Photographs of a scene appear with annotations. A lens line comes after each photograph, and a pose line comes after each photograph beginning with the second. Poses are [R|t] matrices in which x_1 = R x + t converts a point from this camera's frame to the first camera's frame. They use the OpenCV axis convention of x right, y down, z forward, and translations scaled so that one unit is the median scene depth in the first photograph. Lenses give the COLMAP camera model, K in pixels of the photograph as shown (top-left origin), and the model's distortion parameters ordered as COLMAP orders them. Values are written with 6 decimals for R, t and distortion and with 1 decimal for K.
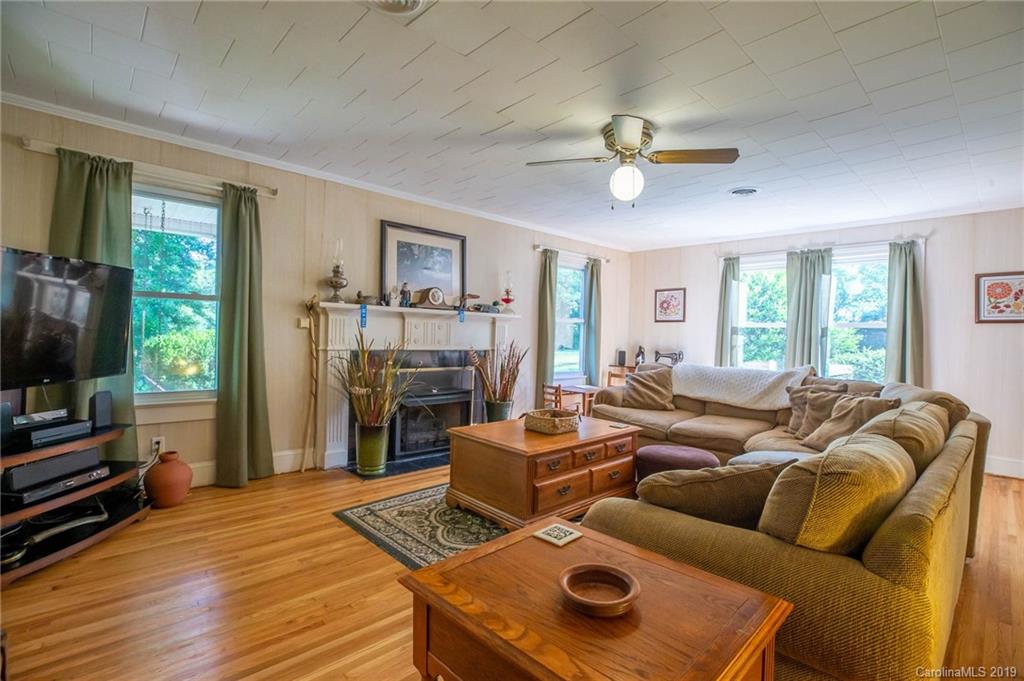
lens RADIAL K [[473.6, 0, 579.6], [0, 473.6, 341.5], [0, 0, 1]] dist [-0.011379, 0.000096]
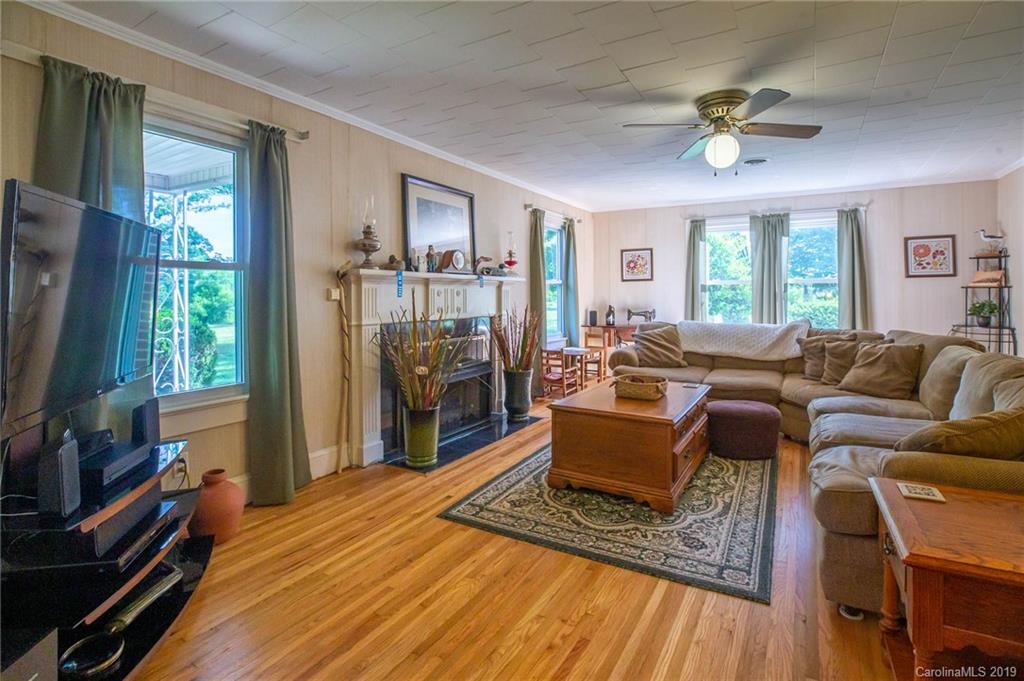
lens RADIAL K [[473.6, 0, 567.8], [0, 473.6, 298.1], [0, 0, 1]] dist [-0.011379, 0.000096]
pose [[0.959762, -0.031861, 0.279001, -0.412457], [0.031804, 0.999483, 0.004734, -0.022884], [-0.279008, 0.004330, 0.960279, 0.082834]]
